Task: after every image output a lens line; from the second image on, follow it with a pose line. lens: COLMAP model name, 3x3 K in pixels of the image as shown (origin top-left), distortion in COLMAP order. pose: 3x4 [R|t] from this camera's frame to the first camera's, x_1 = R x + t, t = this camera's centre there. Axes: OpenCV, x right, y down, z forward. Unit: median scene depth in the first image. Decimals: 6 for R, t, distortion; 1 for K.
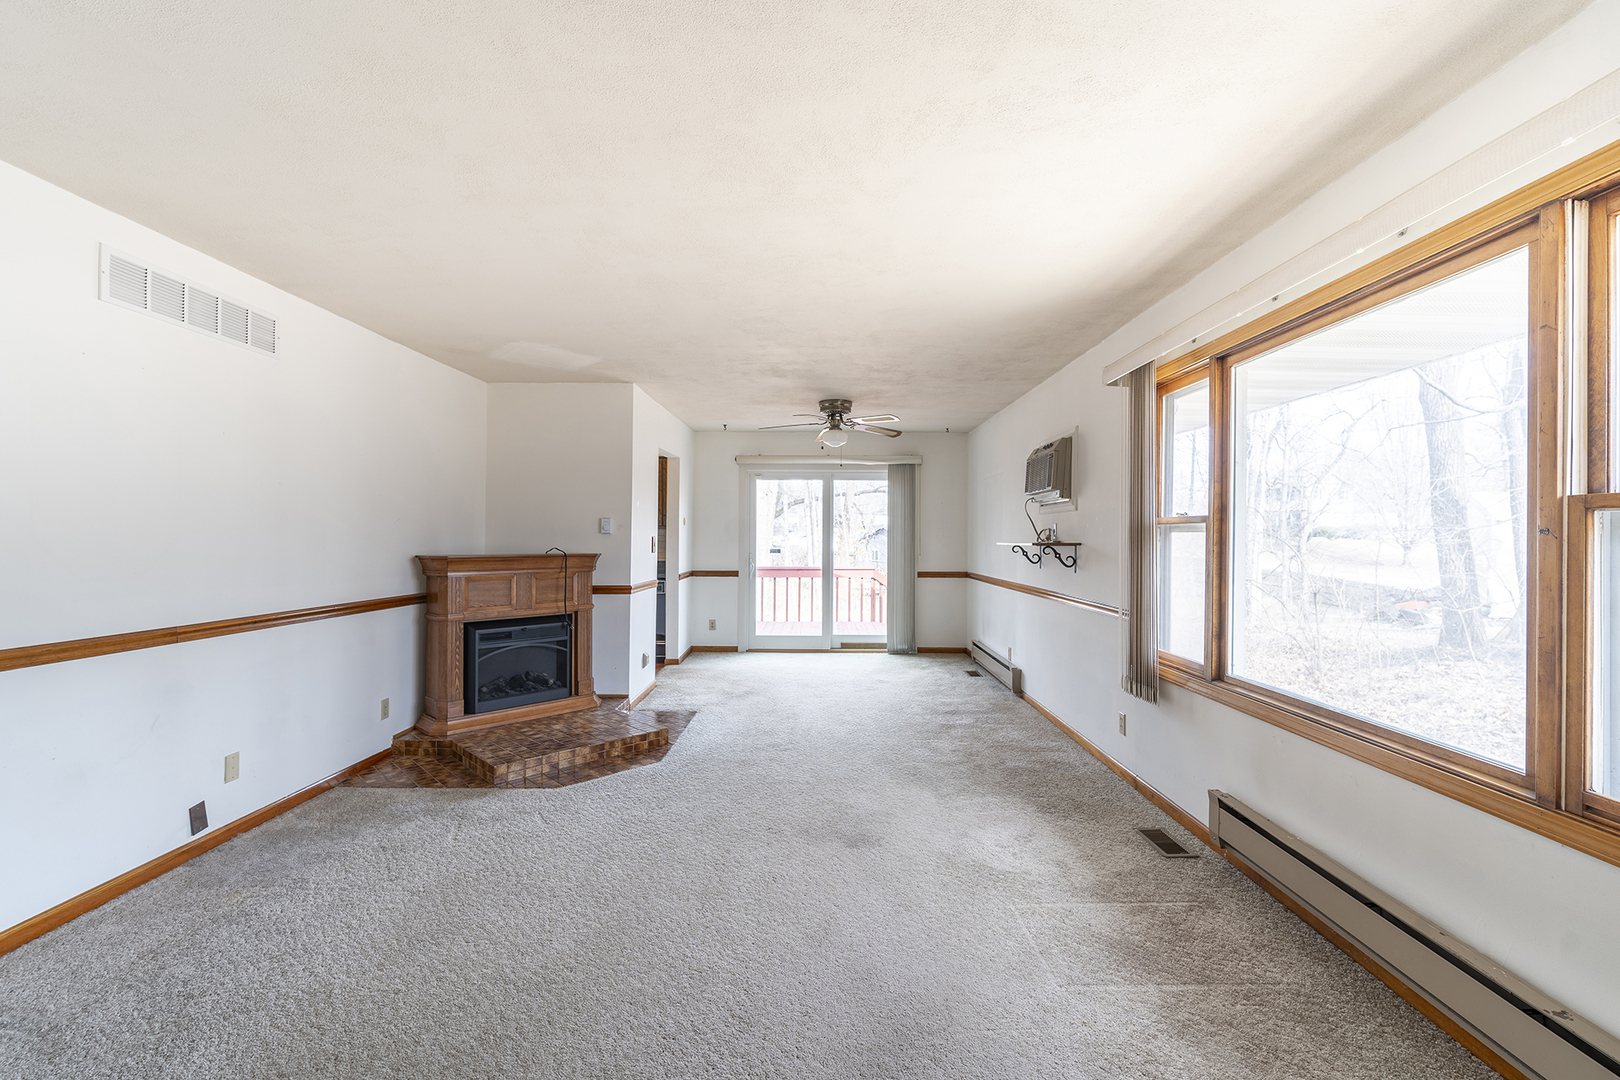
lens RADIAL K [[703.9, 0, 807.9], [0, 703.9, 531.5], [0, 0, 1]] dist [-0.000170, -0.000200]
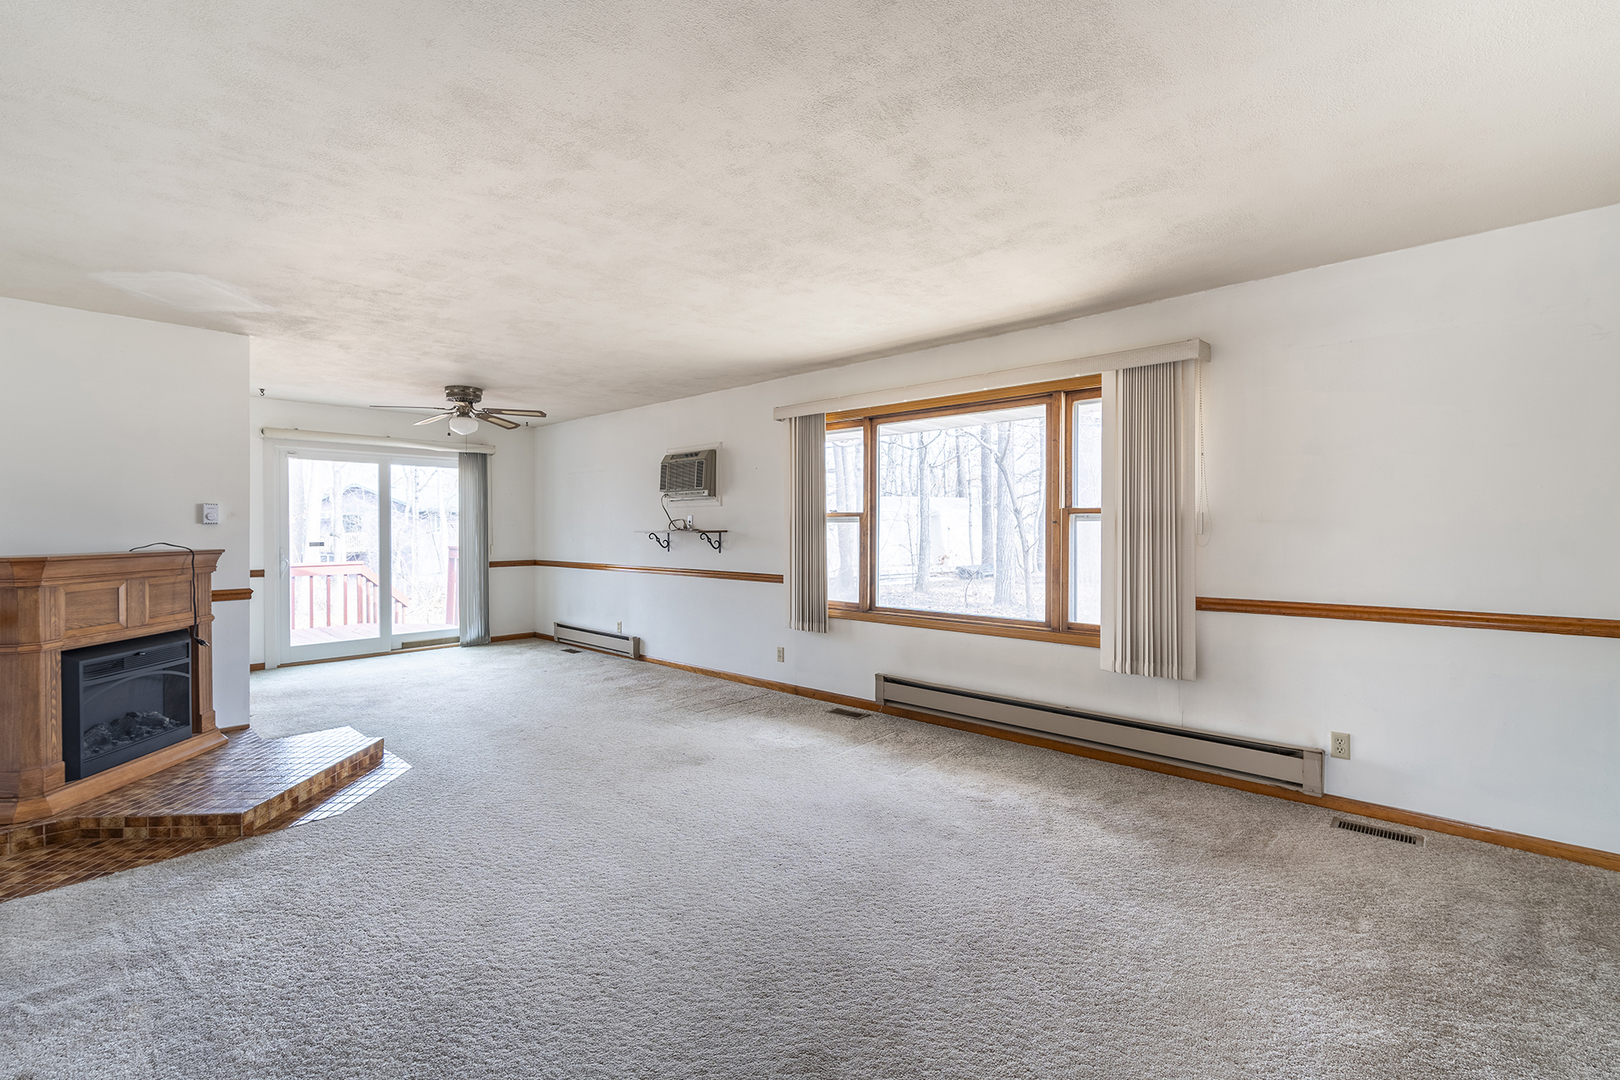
lens RADIAL K [[703.9, 0, 807.9], [0, 703.9, 531.5], [0, 0, 1]] dist [-0.000170, -0.000200]
pose [[0.674861, -0.009804, 0.737880, -0.499825], [-0.001162, 0.999896, 0.014348, -0.000841], [-0.737944, -0.010541, 0.674779, -0.014594]]
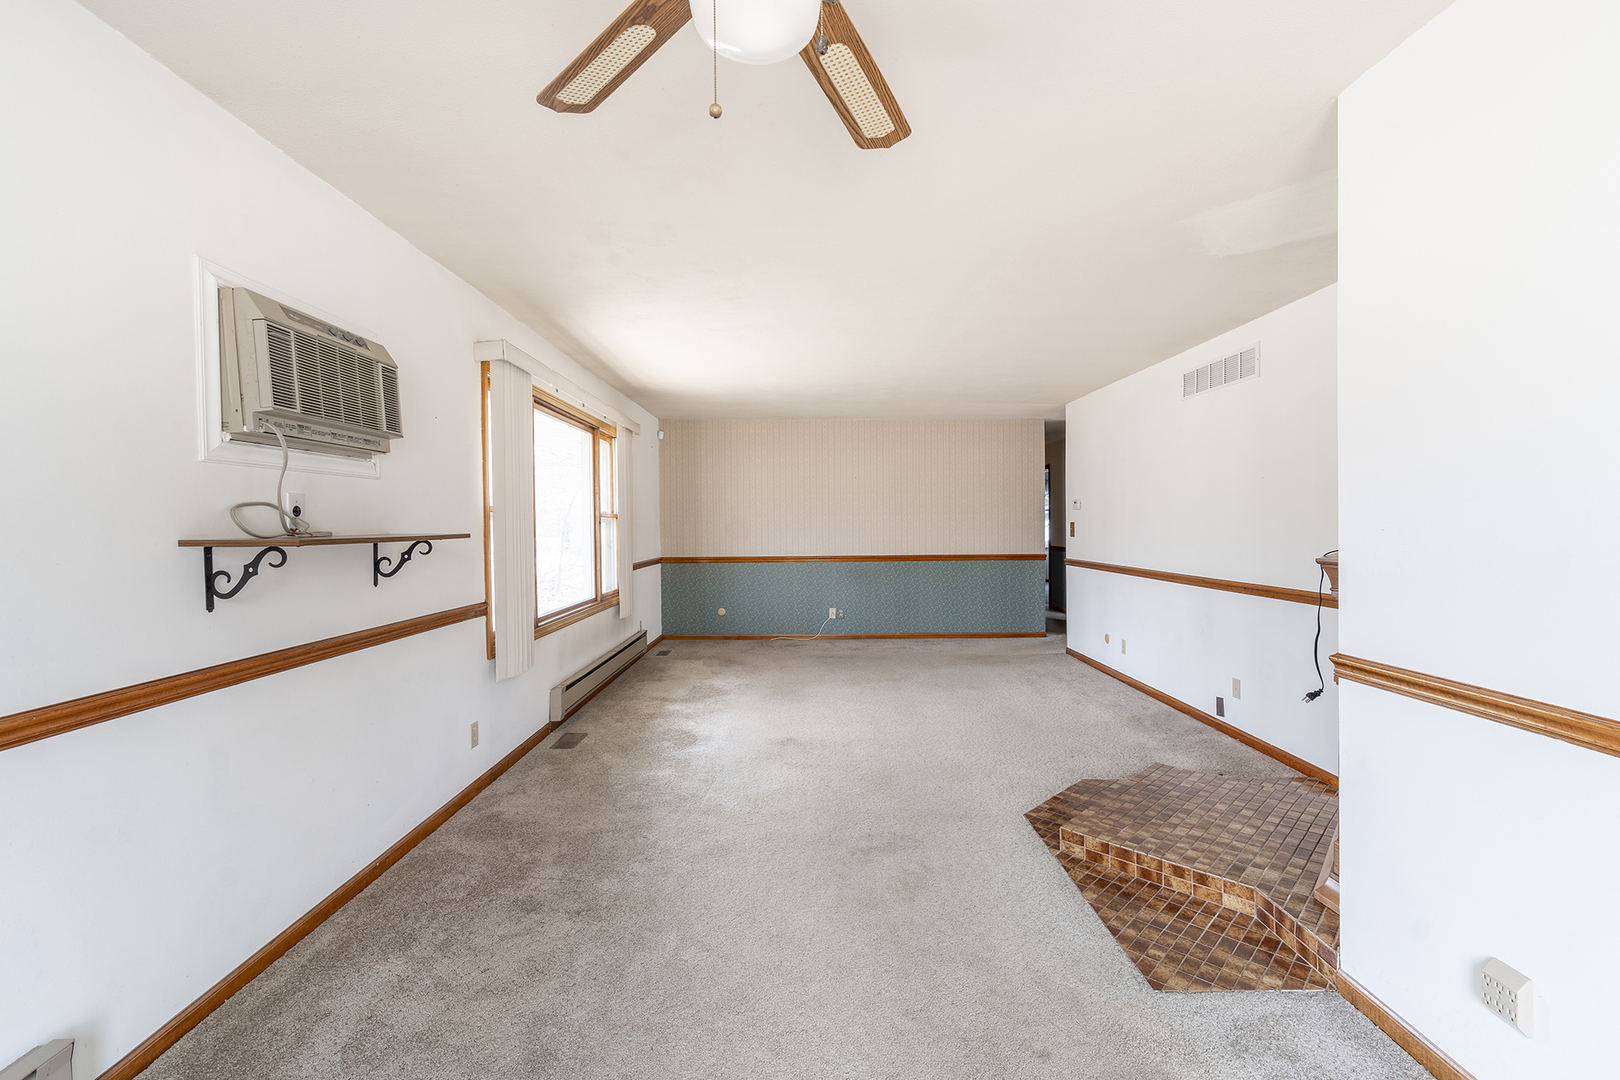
lens RADIAL K [[703.9, 0, 807.9], [0, 703.9, 531.5], [0, 0, 1]] dist [-0.000170, -0.000200]
pose [[-0.999568, 0.004296, -0.029091, 0.044135], [0.004088, 0.999966, 0.007205, 0.008736], [0.029121, 0.007083, -0.999551, 1.610677]]
